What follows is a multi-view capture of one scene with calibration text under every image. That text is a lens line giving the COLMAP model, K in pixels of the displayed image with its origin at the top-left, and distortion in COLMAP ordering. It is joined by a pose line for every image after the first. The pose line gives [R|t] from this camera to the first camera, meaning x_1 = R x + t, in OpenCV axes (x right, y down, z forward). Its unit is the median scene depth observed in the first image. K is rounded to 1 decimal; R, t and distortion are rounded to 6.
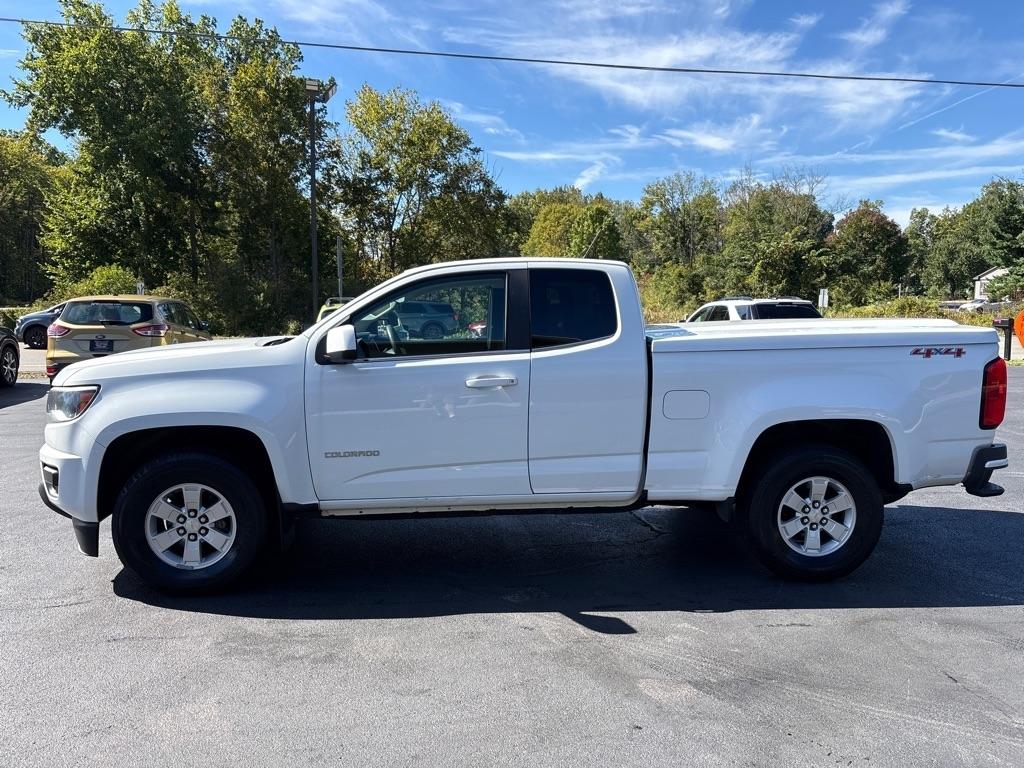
lens RADIAL K [[777.9, 0, 508.0], [0, 777.9, 358.2], [0, 0, 1]] dist [0.030002, -0.041993]
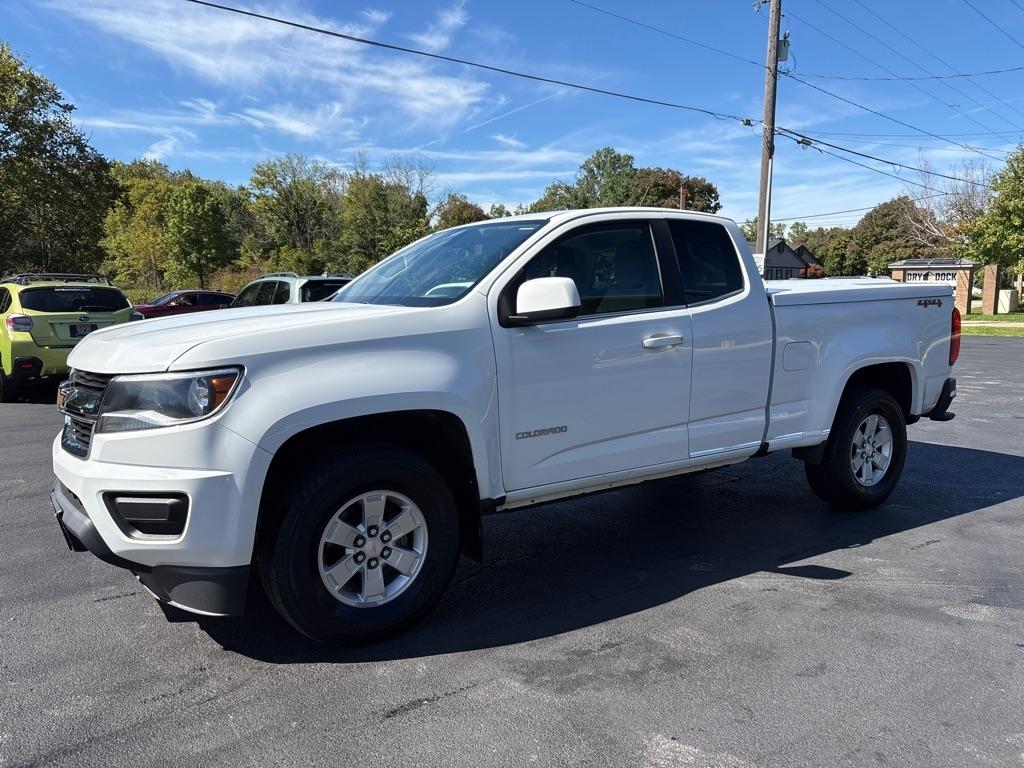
lens RADIAL K [[777.9, 0, 510.7], [0, 777.9, 380.0], [0, 0, 1]] dist [0.030002, -0.041993]
pose [[0.873615, -0.062814, 0.482547, -0.591392], [0.041717, 0.997651, 0.054341, 0.018043], [-0.484827, -0.027343, 0.874183, 0.267647]]
